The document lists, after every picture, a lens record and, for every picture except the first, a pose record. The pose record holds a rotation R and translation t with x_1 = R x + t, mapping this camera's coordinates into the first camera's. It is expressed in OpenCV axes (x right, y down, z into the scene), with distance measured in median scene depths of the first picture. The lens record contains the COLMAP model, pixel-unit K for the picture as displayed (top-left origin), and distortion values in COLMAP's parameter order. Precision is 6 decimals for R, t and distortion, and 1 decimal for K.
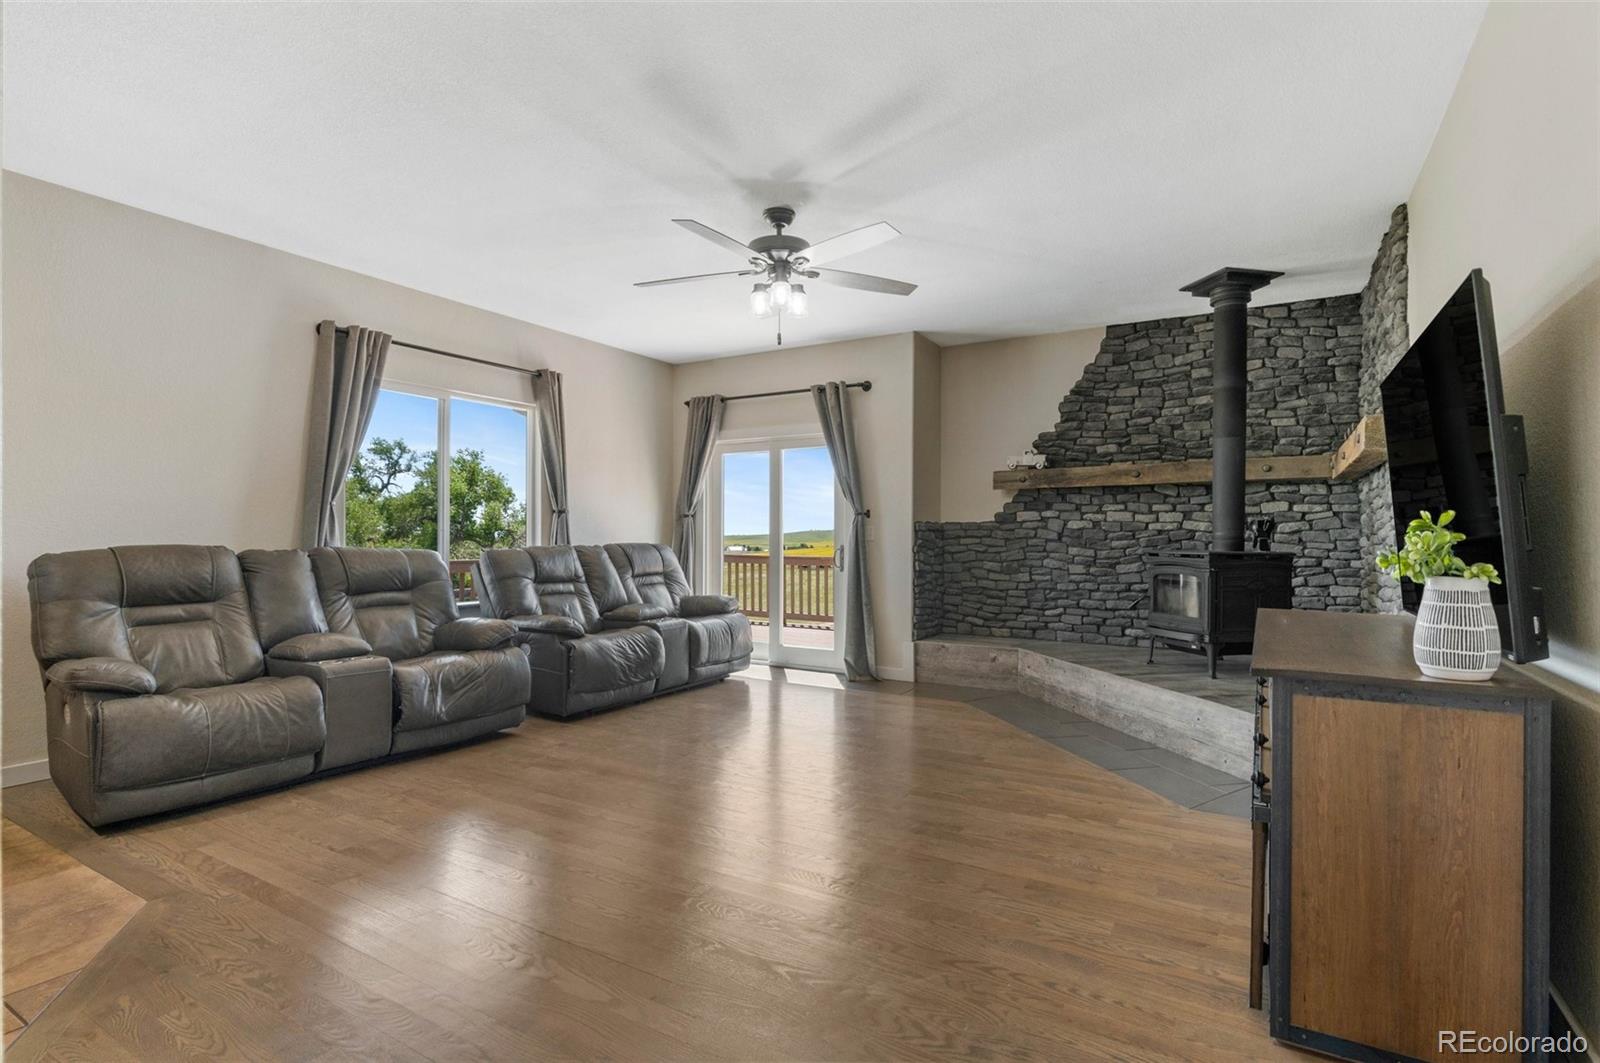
lens RADIAL K [[789.7, 0, 803.5], [0, 789.7, 534.2], [0, 0, 1]] dist [-0.008230, -0.000413]
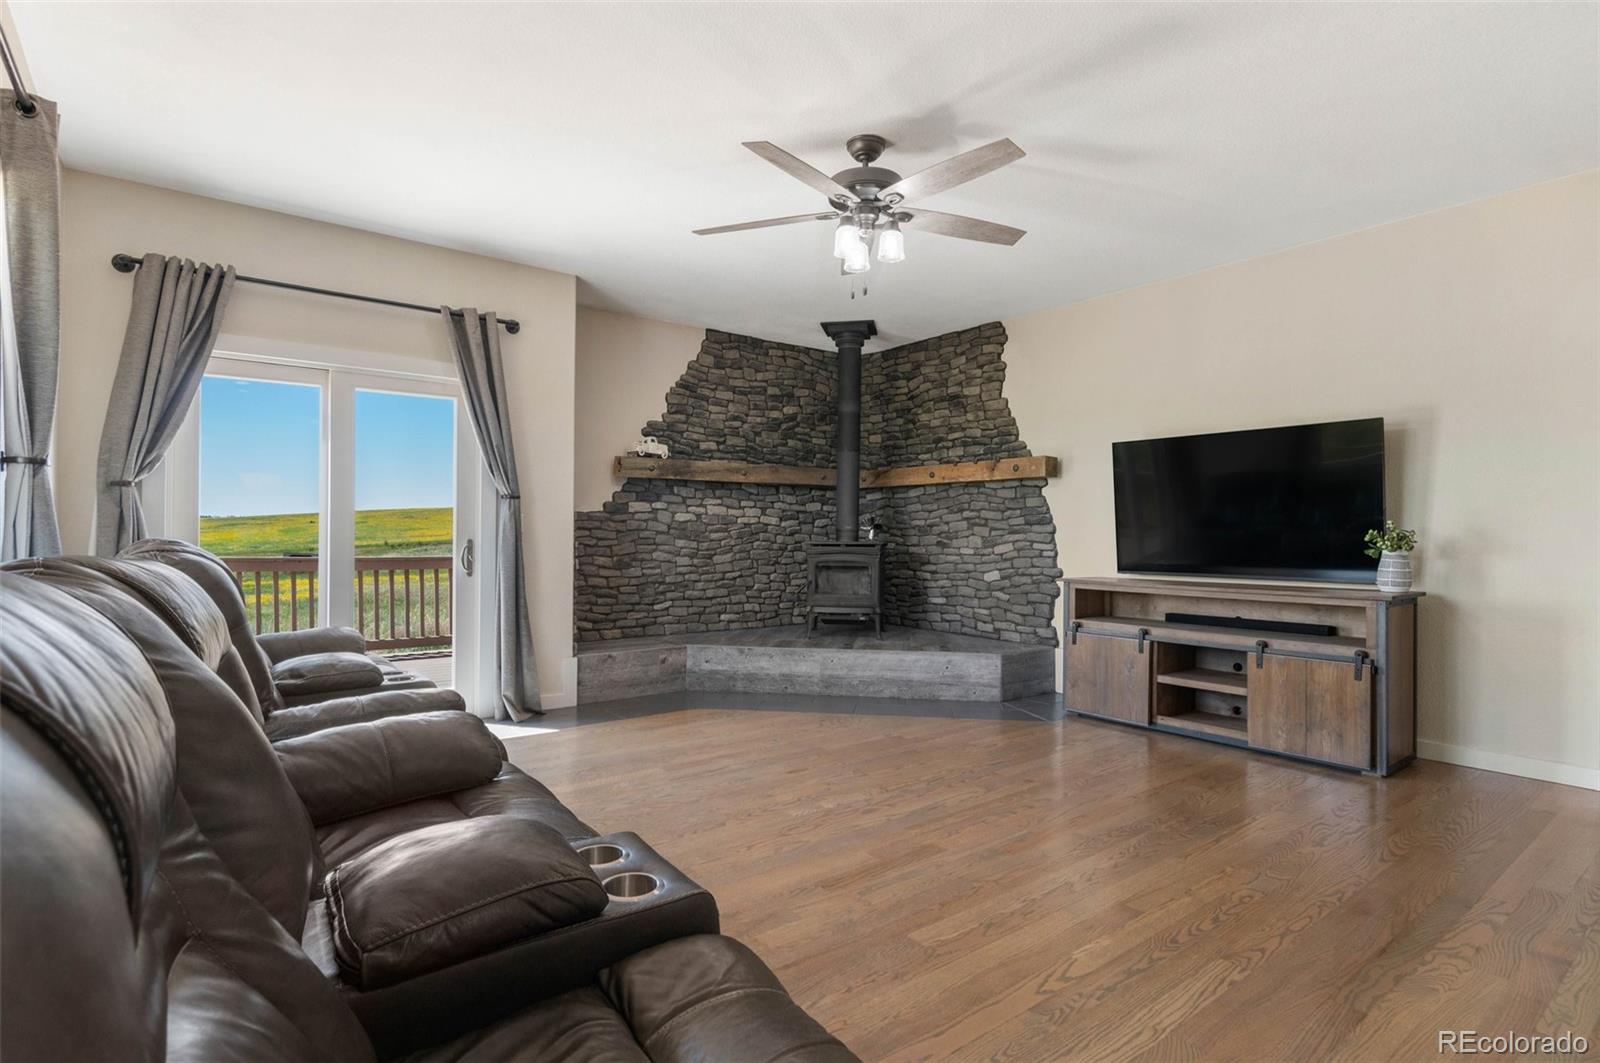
lens RADIAL K [[789.7, 0, 799.5], [0, 789.7, 536.8], [0, 0, 1]] dist [-0.008230, -0.000413]
pose [[0.367421, -0.004692, 0.930043, -0.567199], [-0.008306, 0.999931, 0.008327, 0.003699], [-0.930018, -0.010785, 0.367357, 0.510337]]
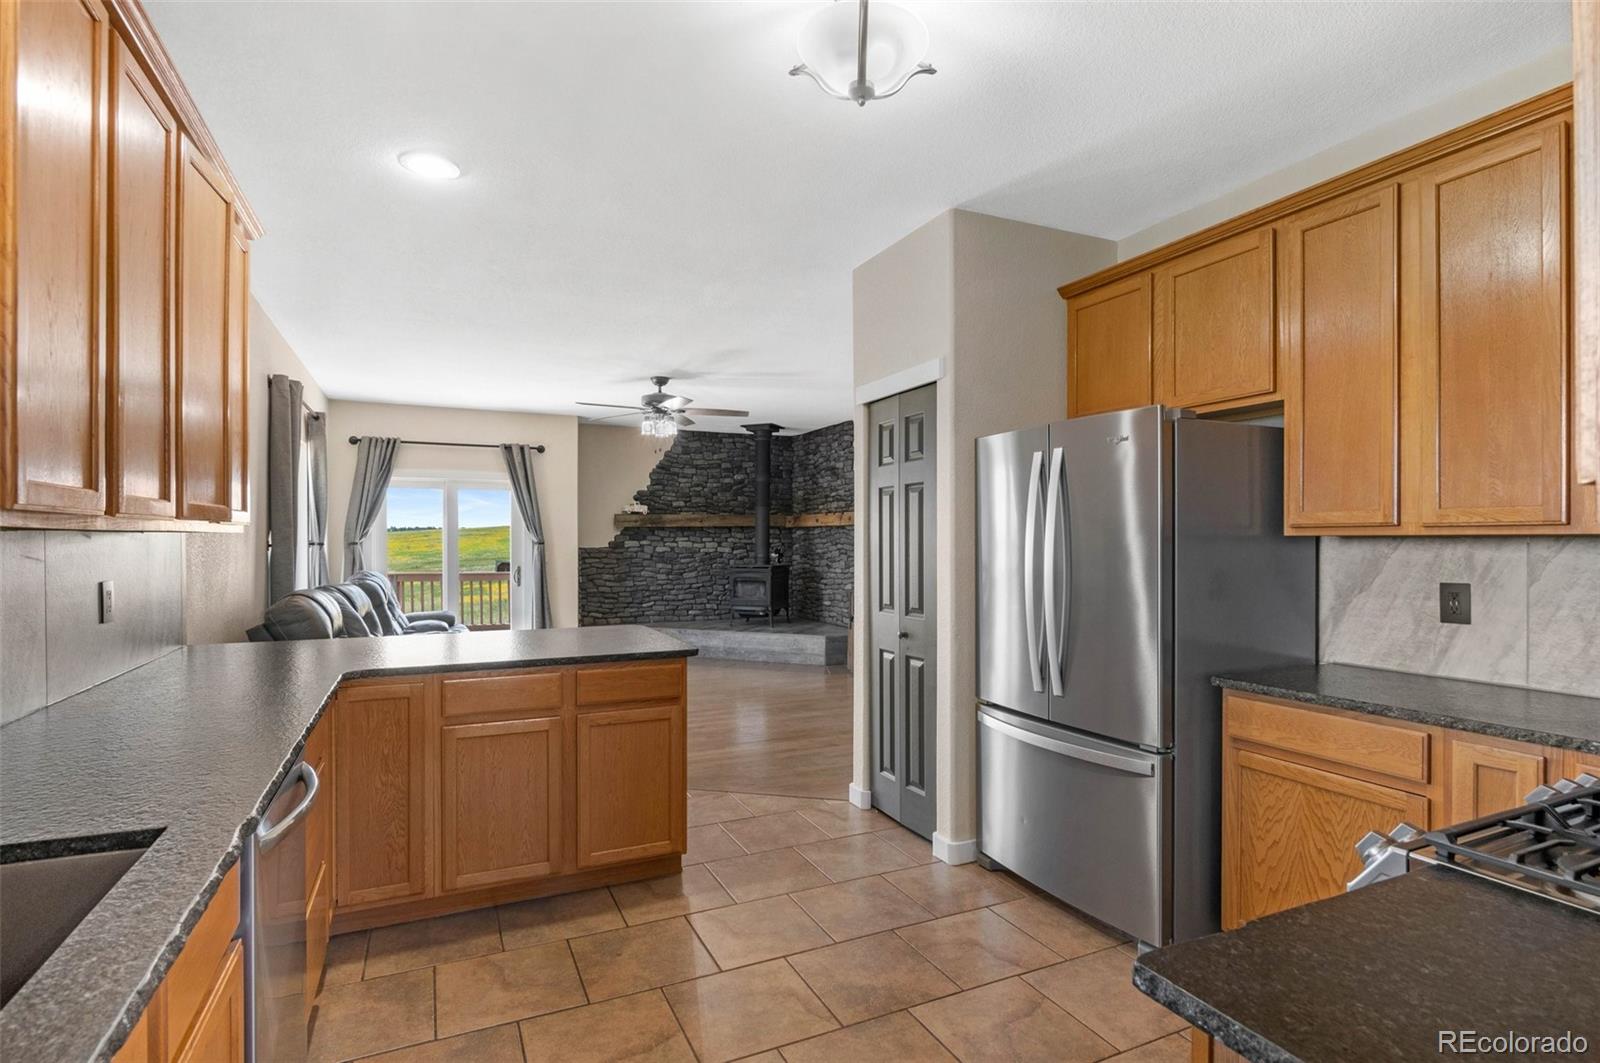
lens RADIAL K [[789.7, 0, 800.5], [0, 789.7, 545.3], [0, 0, 1]] dist [-0.008230, -0.000413]
pose [[0.561590, -0.010590, 0.827348, -0.874351], [0.000302, 0.999921, 0.012593, -0.042764], [-0.827415, -0.006822, 0.561549, -0.155225]]
